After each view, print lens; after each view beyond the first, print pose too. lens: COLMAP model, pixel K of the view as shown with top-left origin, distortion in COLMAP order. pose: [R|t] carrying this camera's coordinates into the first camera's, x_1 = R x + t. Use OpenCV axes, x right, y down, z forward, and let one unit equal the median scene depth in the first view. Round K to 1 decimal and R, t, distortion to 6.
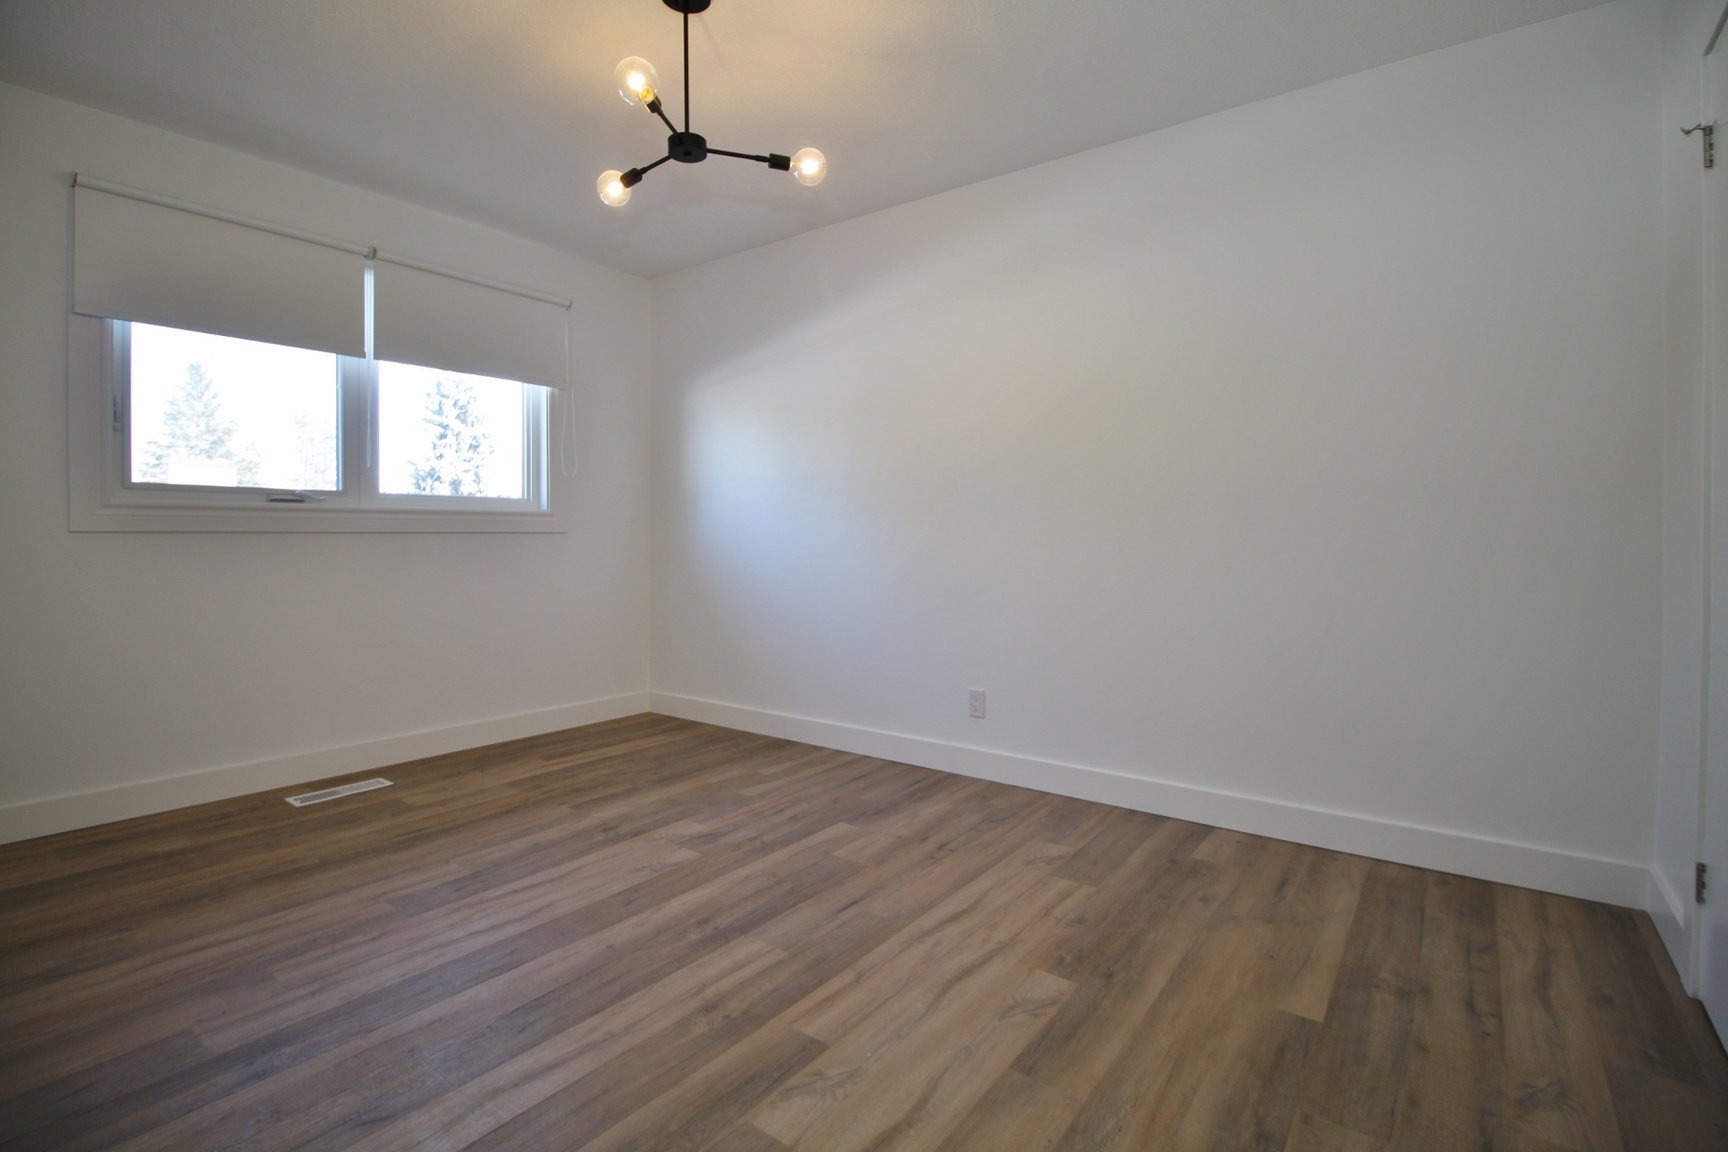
lens RADIAL K [[809.8, 0, 869.4], [0, 809.8, 548.9], [0, 0, 1]] dist [0.000243, -0.013492]
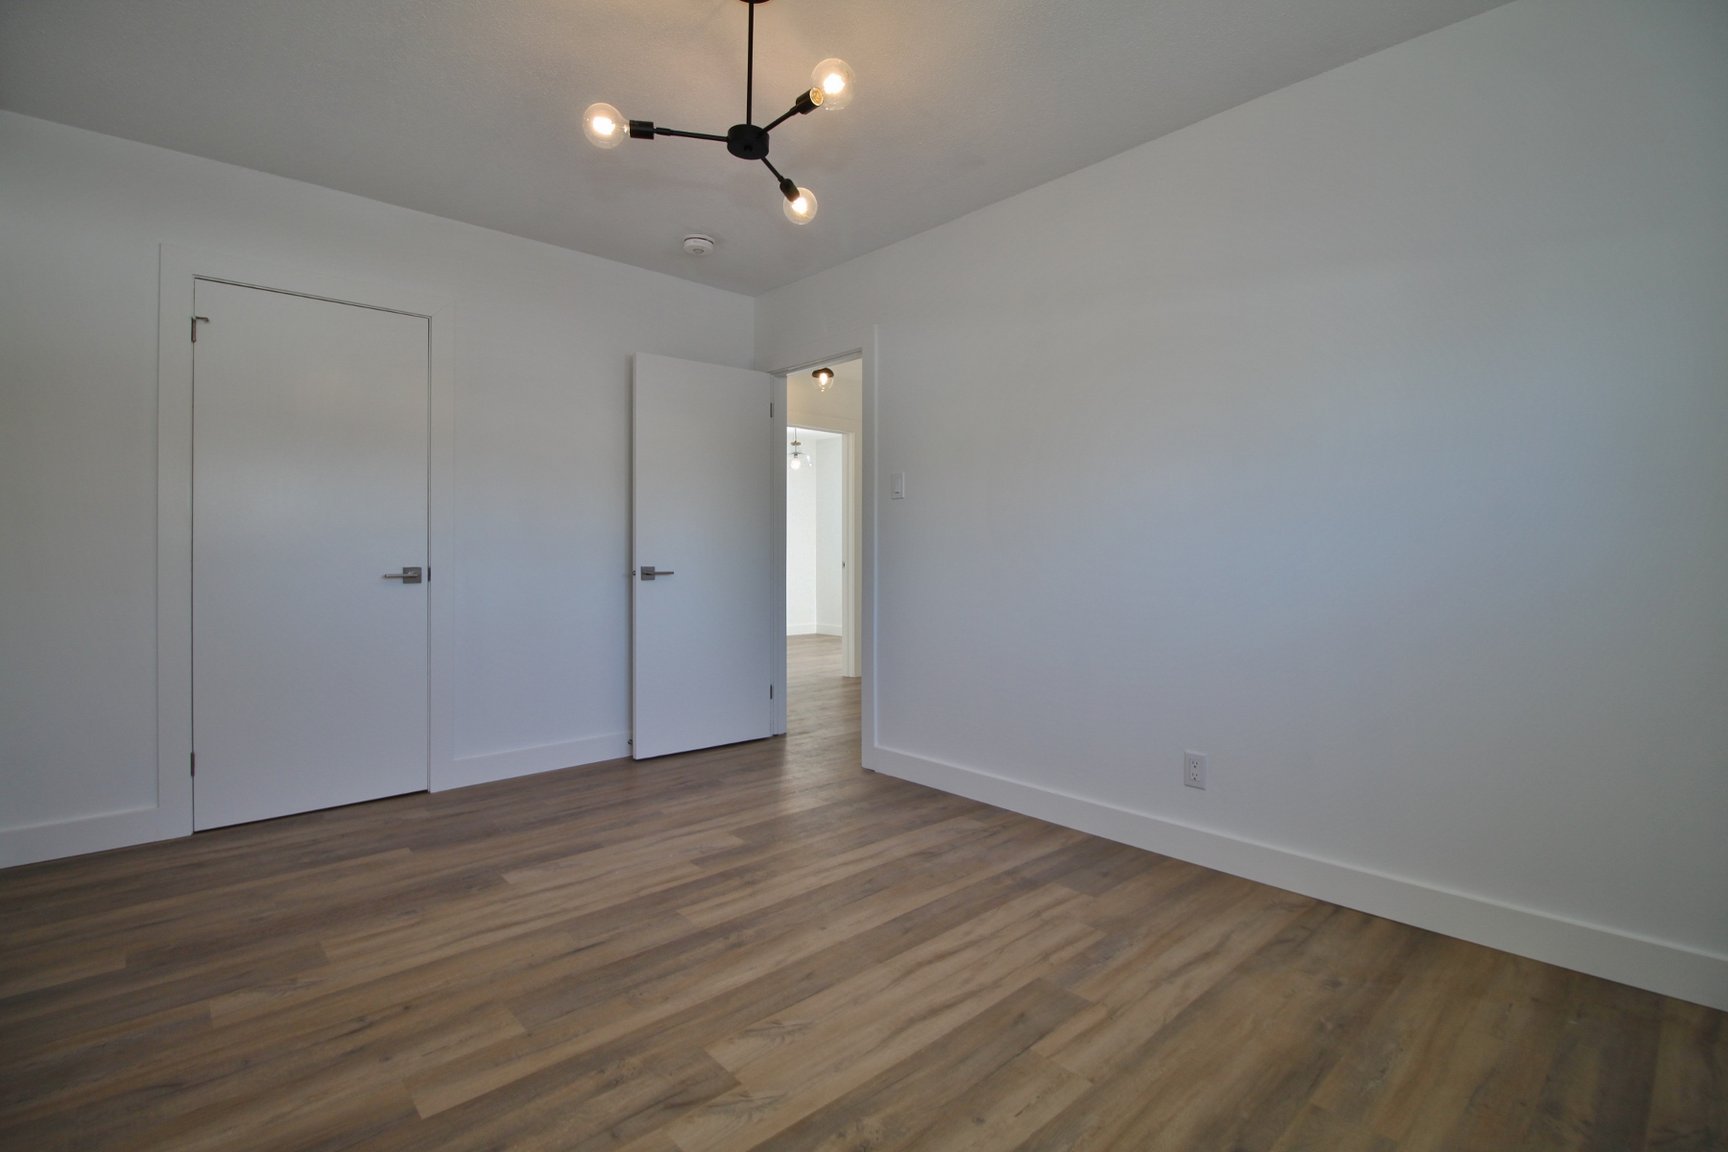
lens RADIAL K [[809.8, 0, 869.4], [0, 809.8, 548.9], [0, 0, 1]] dist [0.000243, -0.013492]
pose [[-0.983295, -0.001856, 0.182010, -0.549880], [-0.000565, 0.999974, 0.007149, -0.039883], [-0.182019, 0.006927, -0.983271, 1.954282]]
